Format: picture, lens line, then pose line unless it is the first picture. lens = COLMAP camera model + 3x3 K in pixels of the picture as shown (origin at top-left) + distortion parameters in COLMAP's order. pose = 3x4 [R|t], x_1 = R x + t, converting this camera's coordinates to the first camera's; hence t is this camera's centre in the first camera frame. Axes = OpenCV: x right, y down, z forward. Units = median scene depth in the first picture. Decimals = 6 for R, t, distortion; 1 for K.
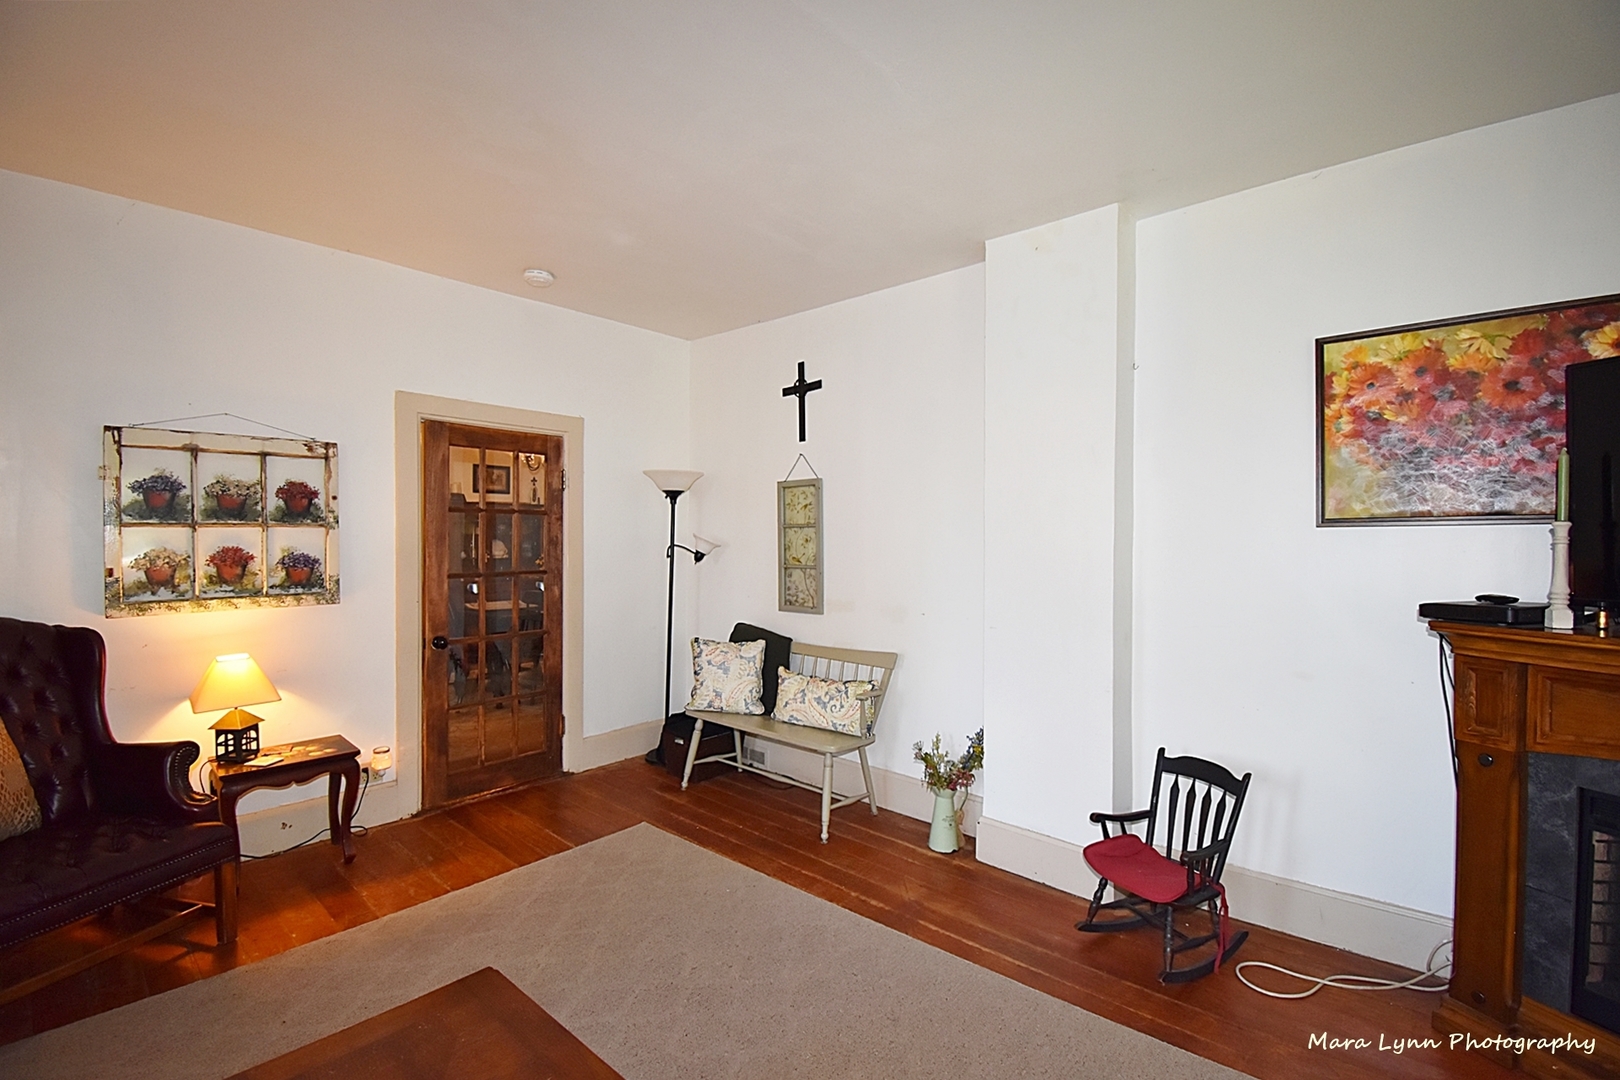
lens RADIAL K [[723.1, 0, 814.3], [0, 723.1, 537.9], [0, 0, 1]] dist [0.003969, -0.010725]
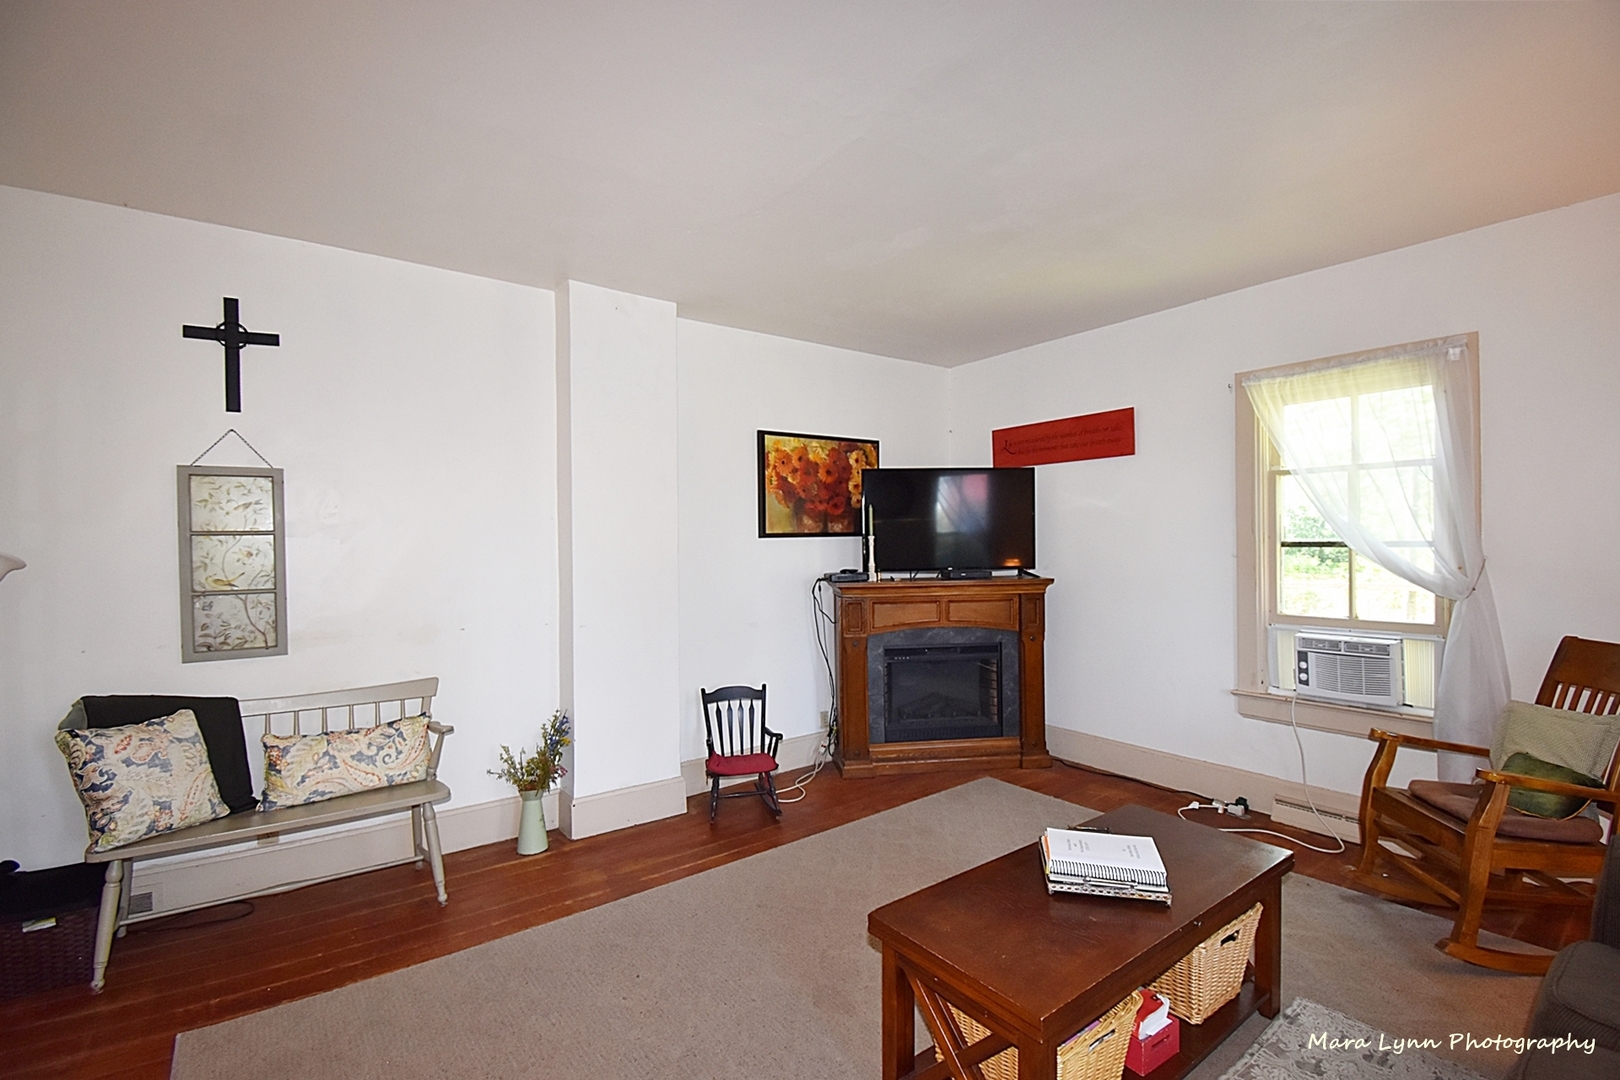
lens RADIAL K [[723.1, 0, 824.9], [0, 723.1, 542.8], [0, 0, 1]] dist [0.003969, -0.010725]
pose [[0.185601, 0.002887, 0.982621, -0.688496], [0.016112, 0.999852, -0.005981, 0.006512], [-0.982493, 0.016942, 0.185527, 0.366823]]
